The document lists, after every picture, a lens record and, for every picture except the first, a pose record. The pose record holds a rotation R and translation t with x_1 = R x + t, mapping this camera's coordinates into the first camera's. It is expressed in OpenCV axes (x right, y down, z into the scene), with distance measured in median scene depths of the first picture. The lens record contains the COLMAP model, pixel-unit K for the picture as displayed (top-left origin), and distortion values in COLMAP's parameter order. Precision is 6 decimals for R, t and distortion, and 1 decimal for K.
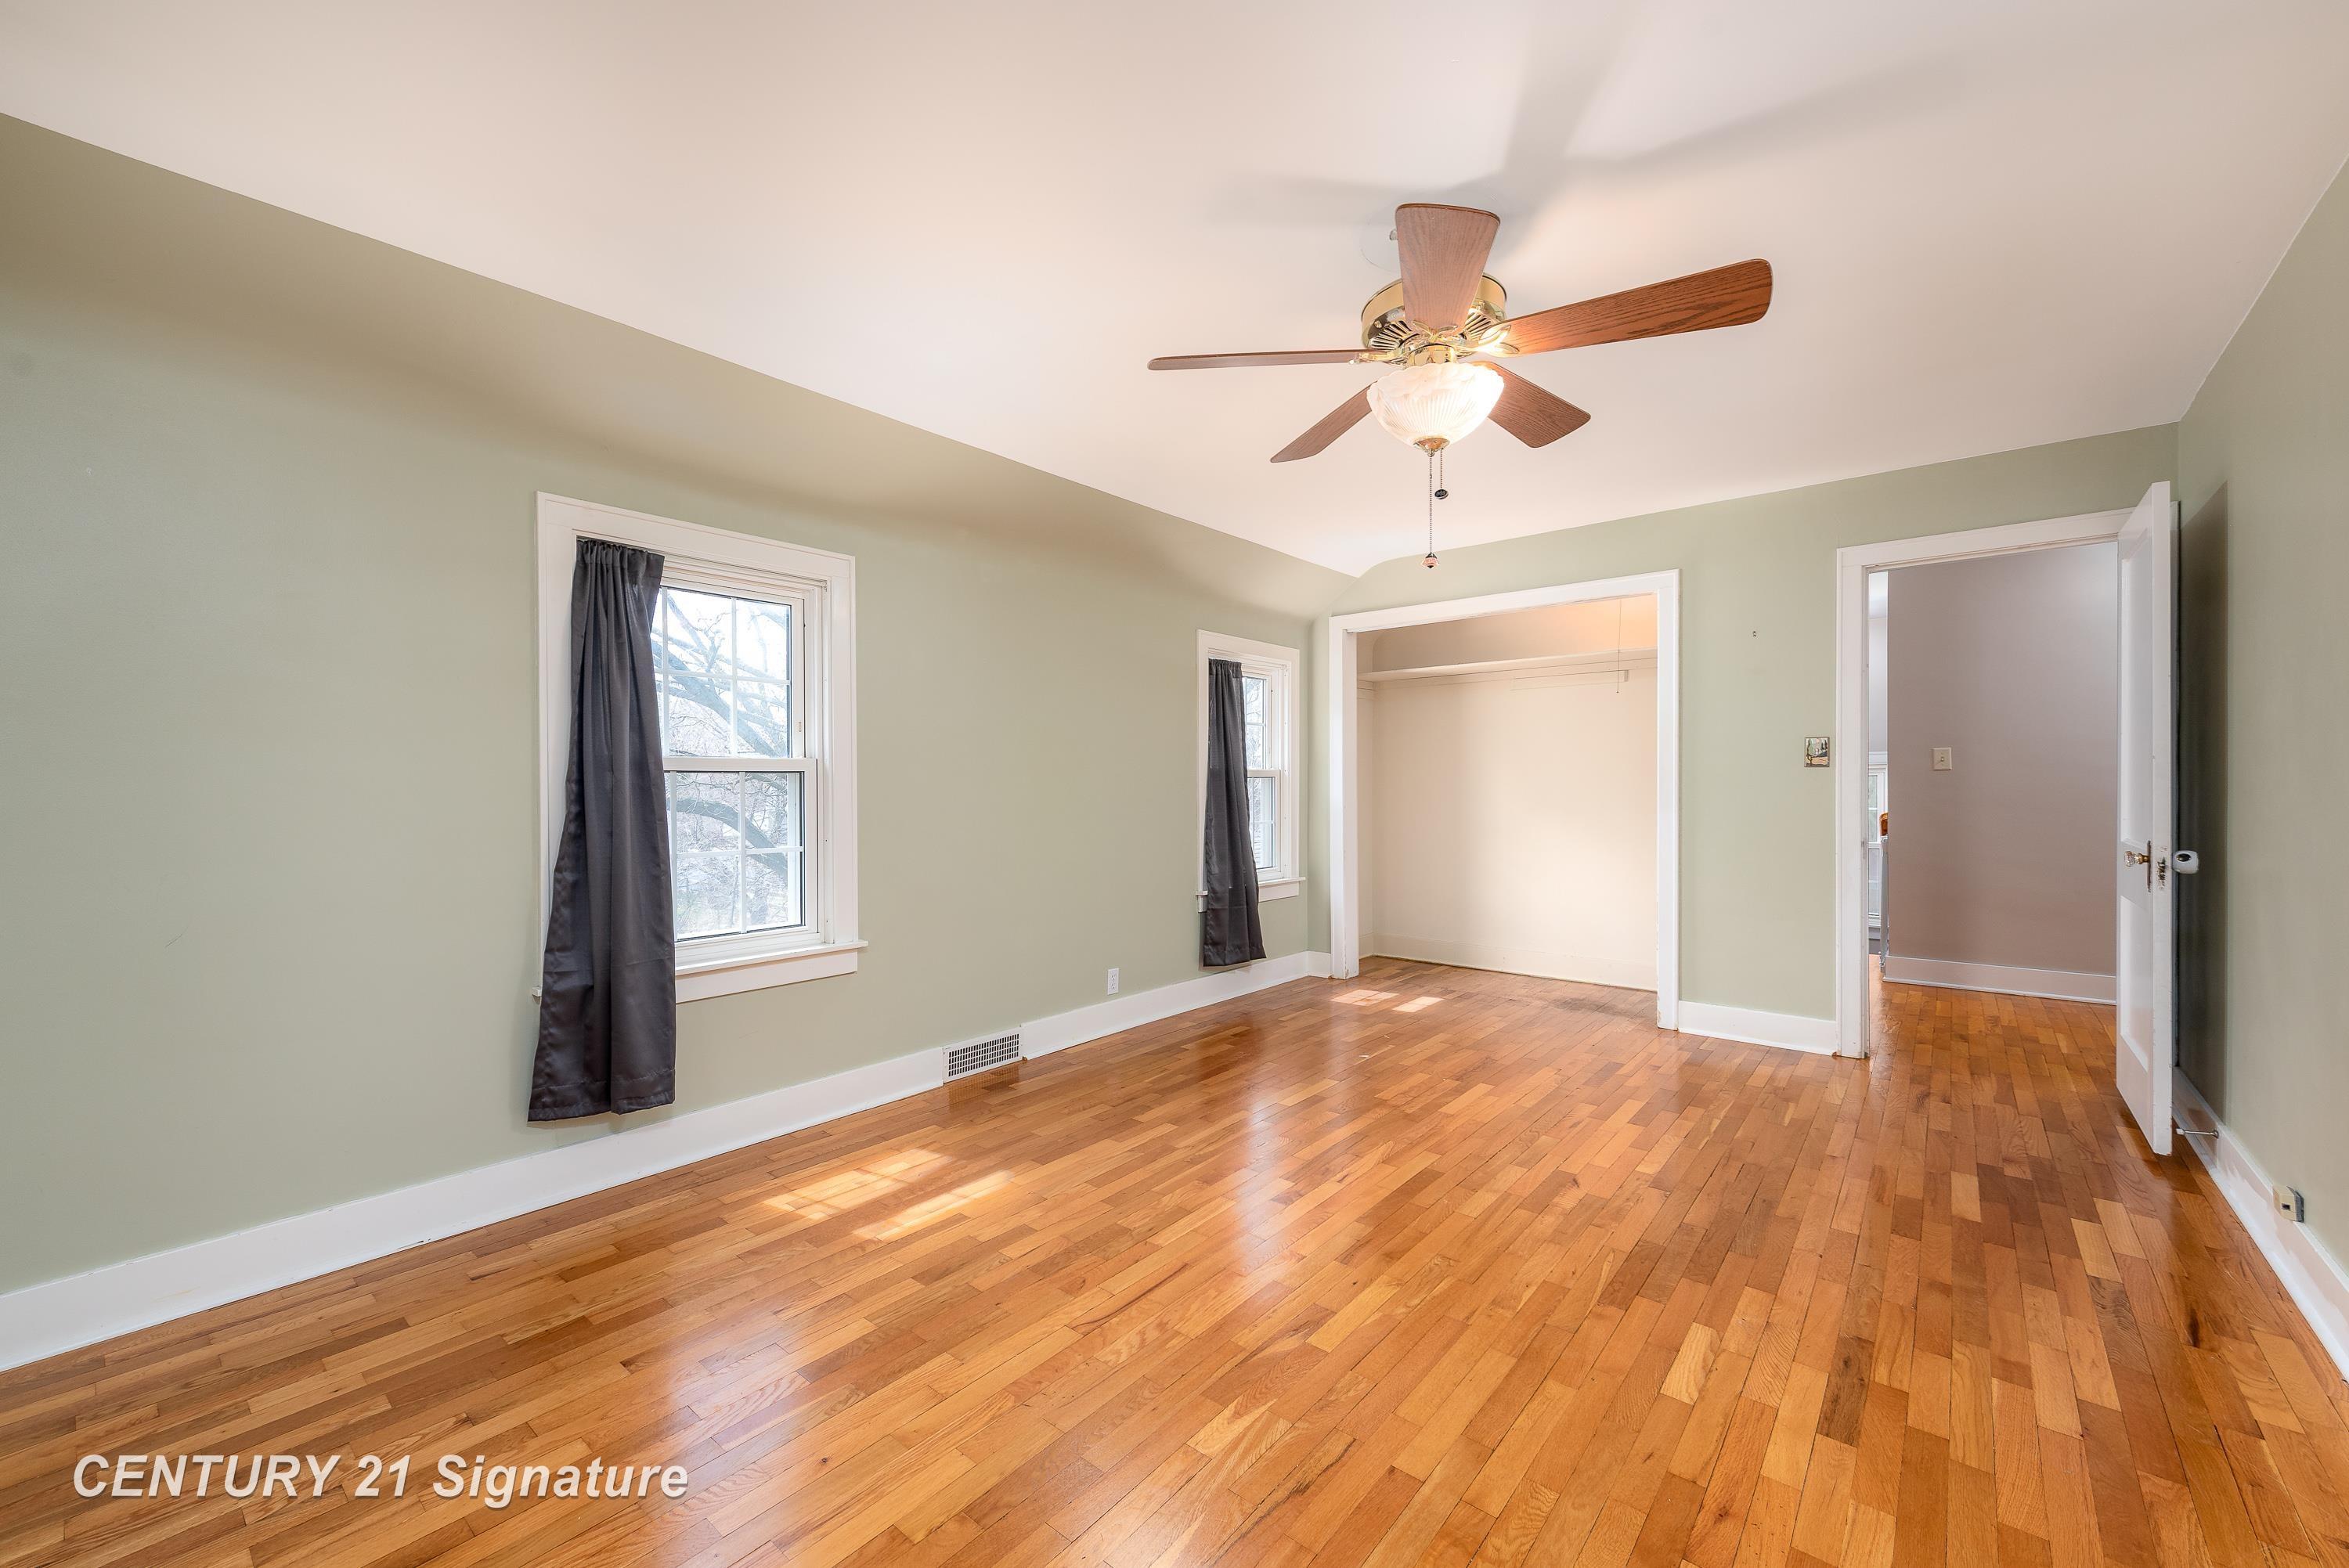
lens RADIAL K [[910.5, 0, 1168.8], [0, 910.5, 791.5], [0, 0, 1]] dist [0.015584, -0.005579]
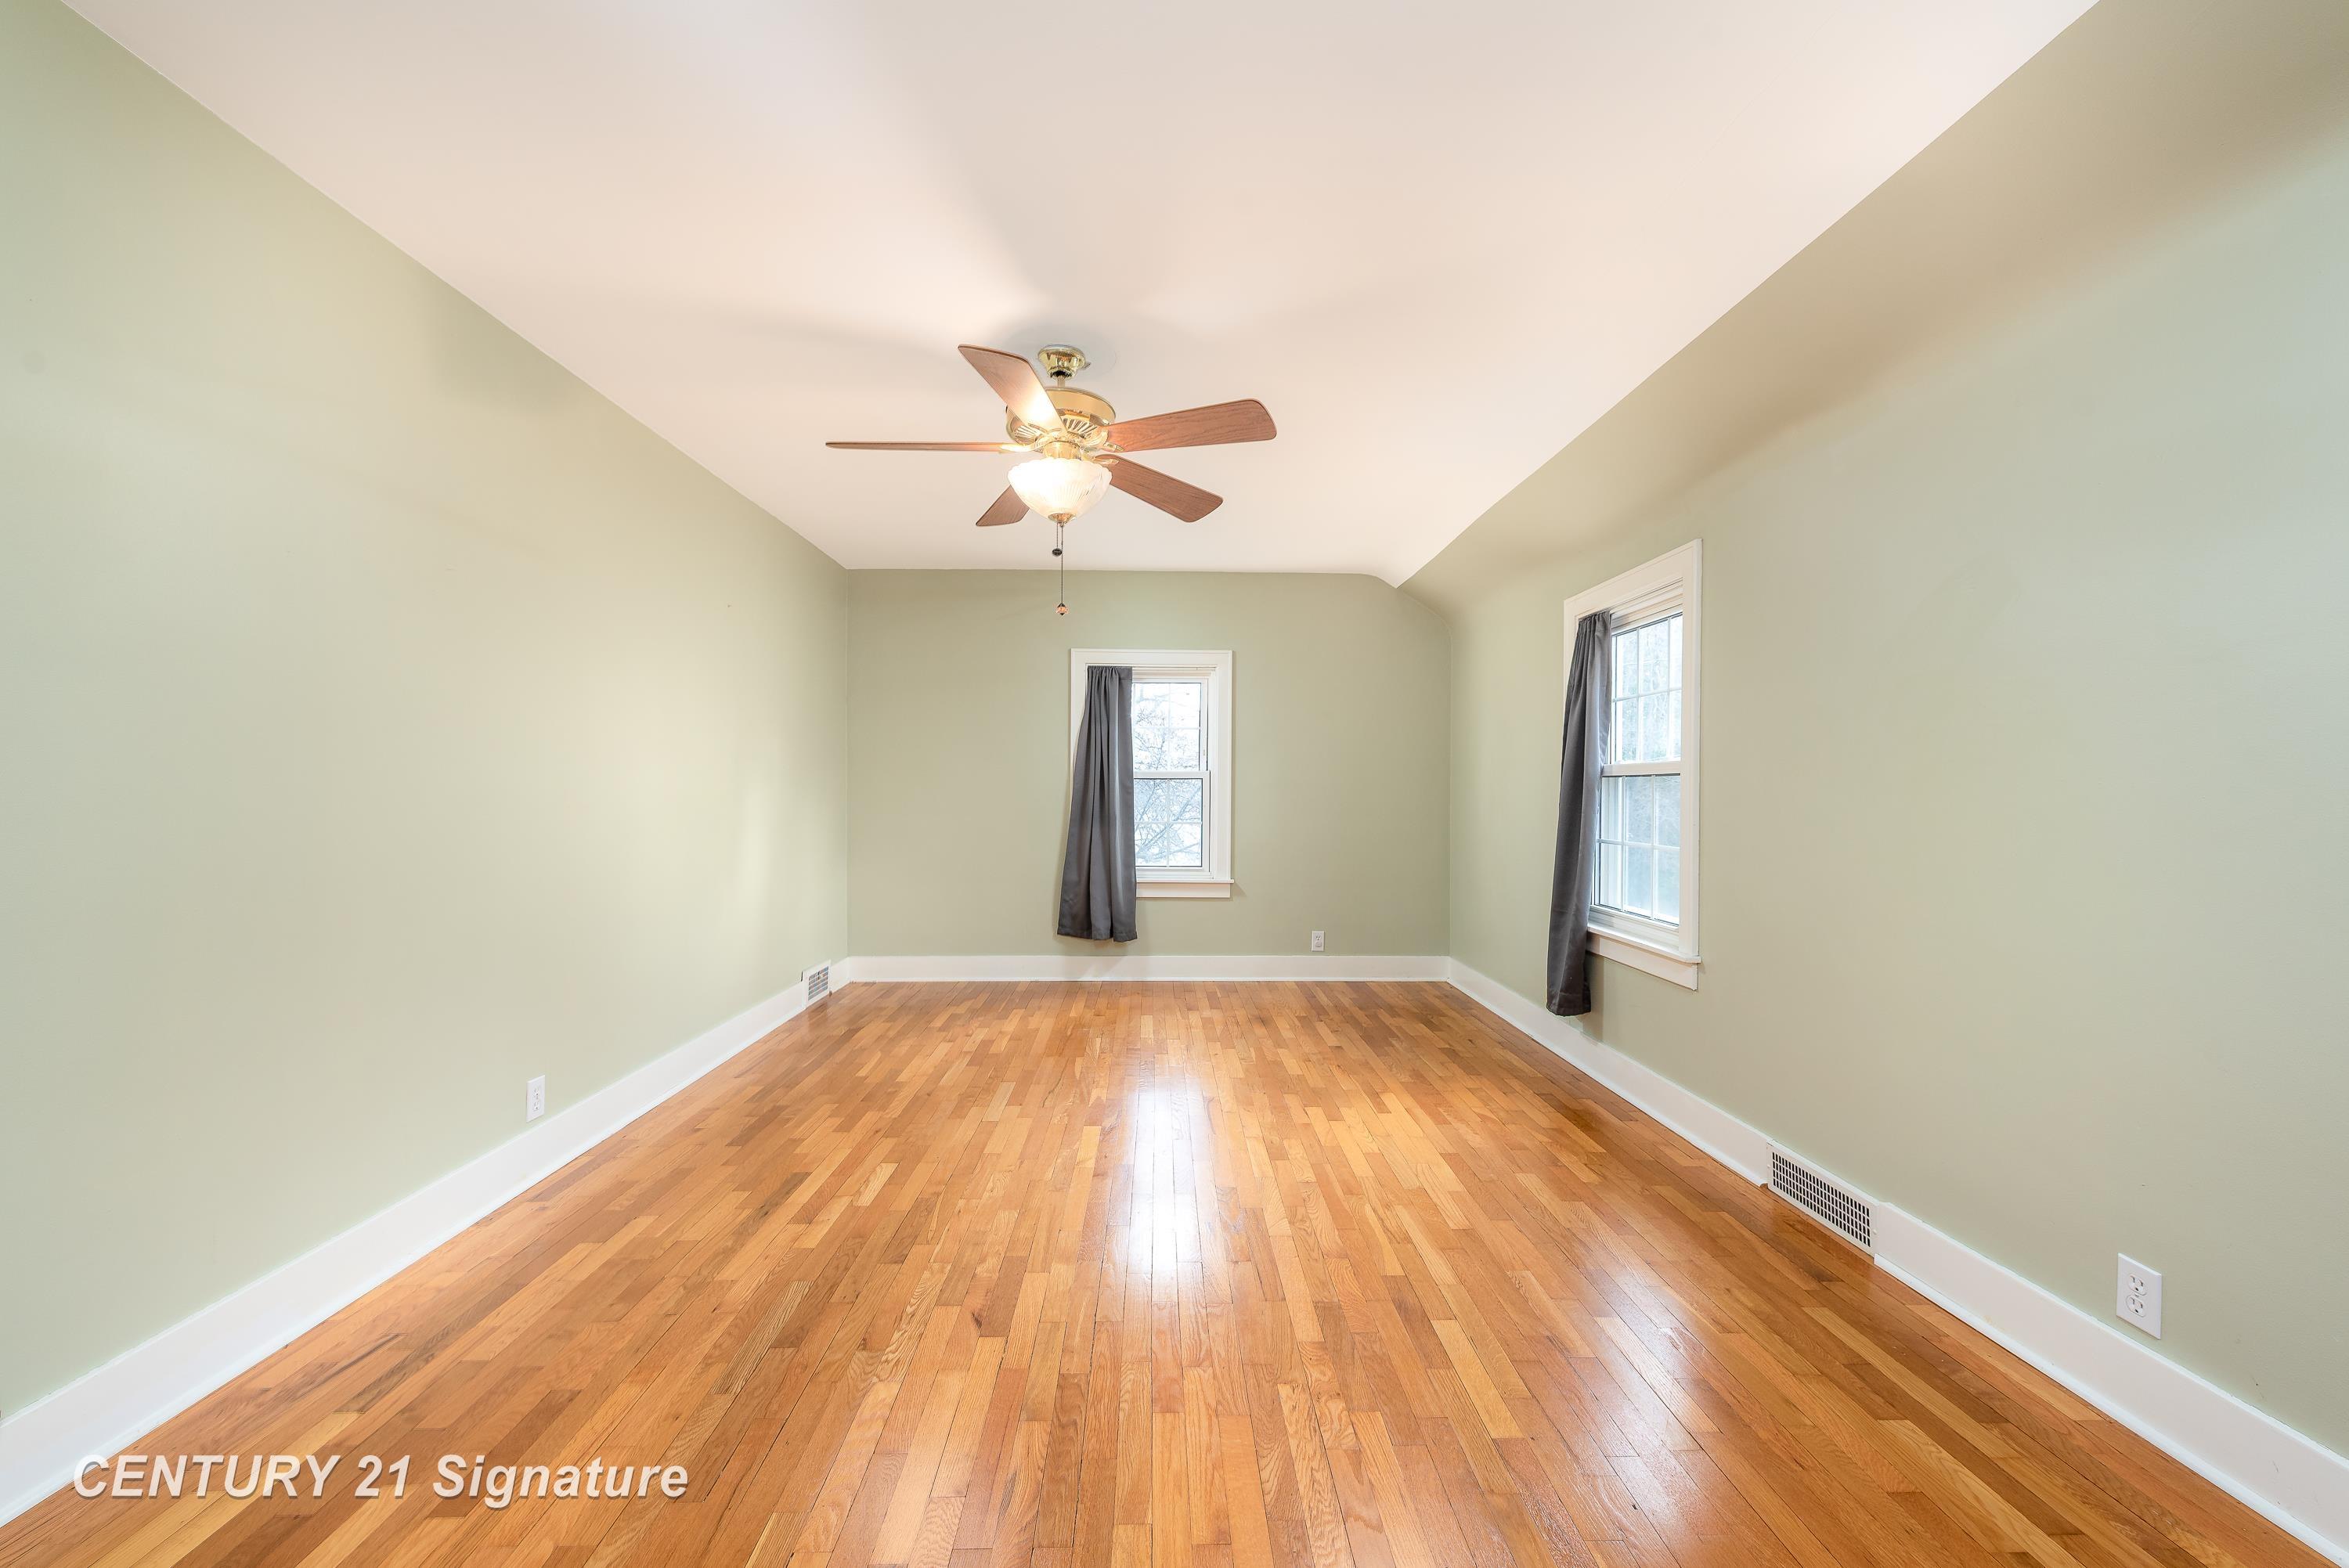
lens RADIAL K [[906.9, 0, 1177.2], [0, 906.9, 790.3], [0, 0, 1]] dist [0.017947, -0.005024]
pose [[-0.742587, 0.001210, -0.669749, 0.675976], [-0.003680, 0.999976, 0.005887, -0.006806], [0.669740, 0.006836, -0.742565, 1.365686]]
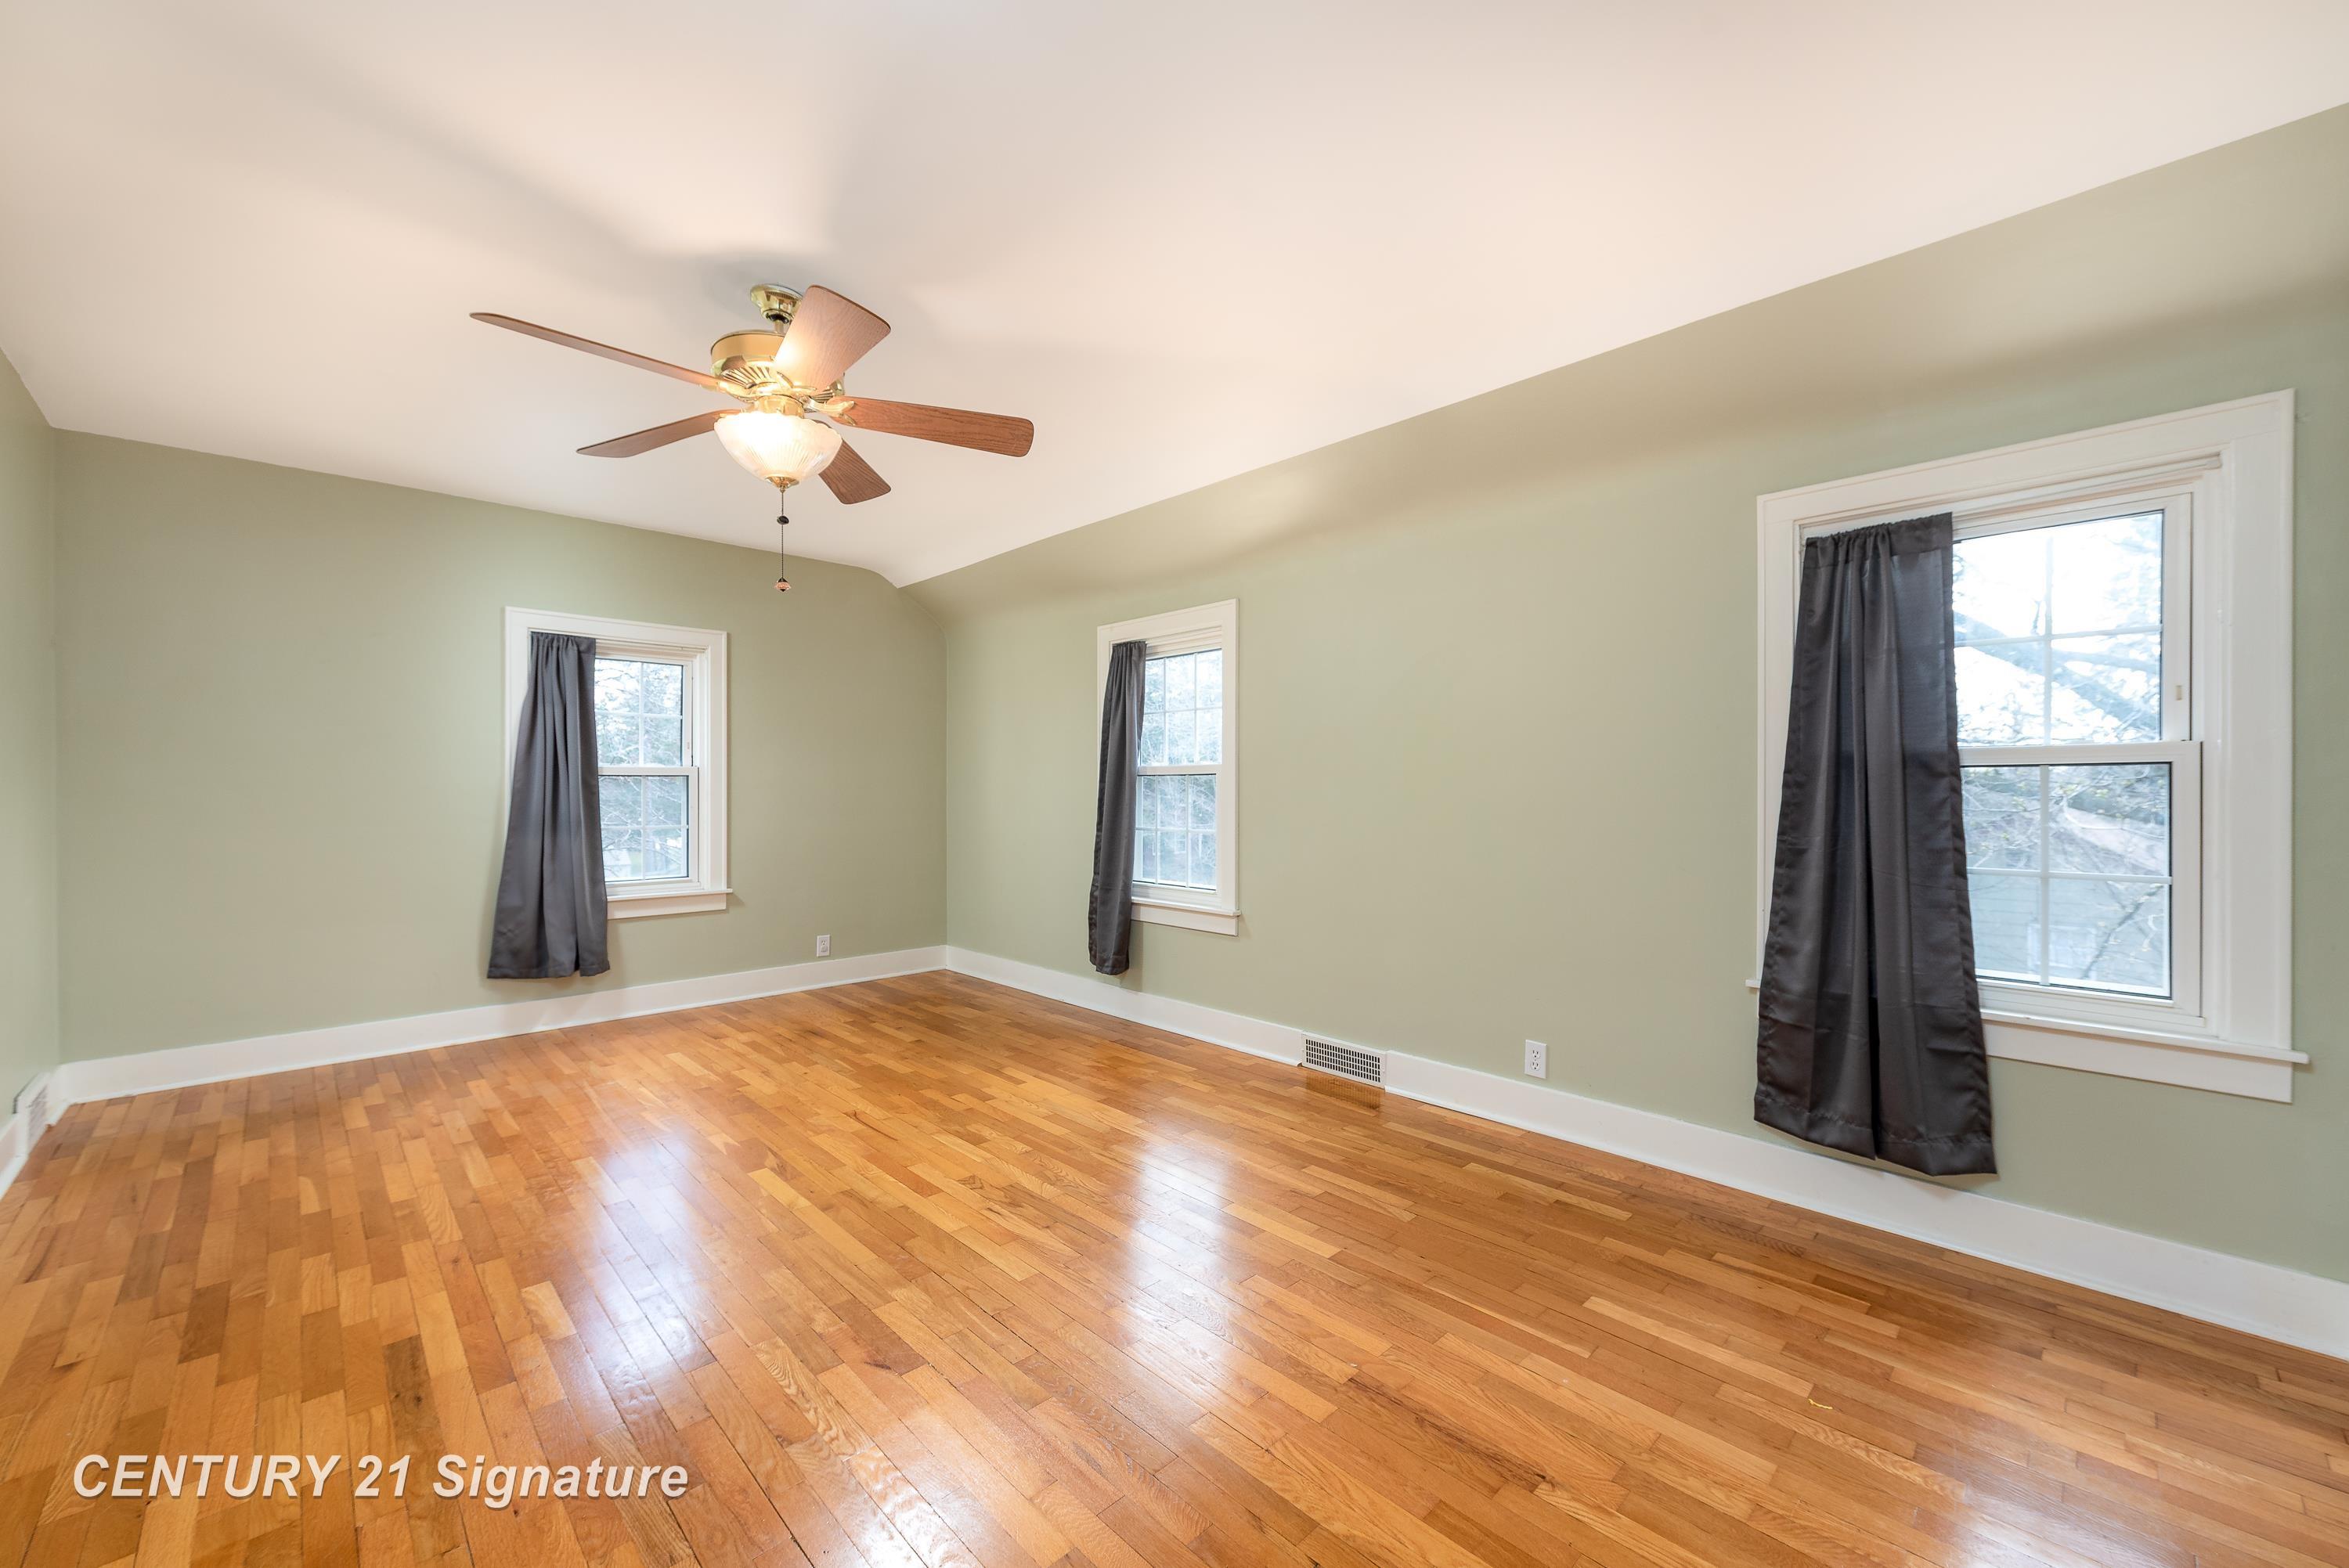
lens RADIAL K [[910.5, 0, 1168.8], [0, 910.5, 791.5], [0, 0, 1]] dist [0.015584, -0.005579]
pose [[-0.100885, 0.008425, -0.994862, 0.907309], [-0.001822, 0.999961, 0.008653, -0.006897], [0.994896, 0.002686, -0.100865, 1.059314]]
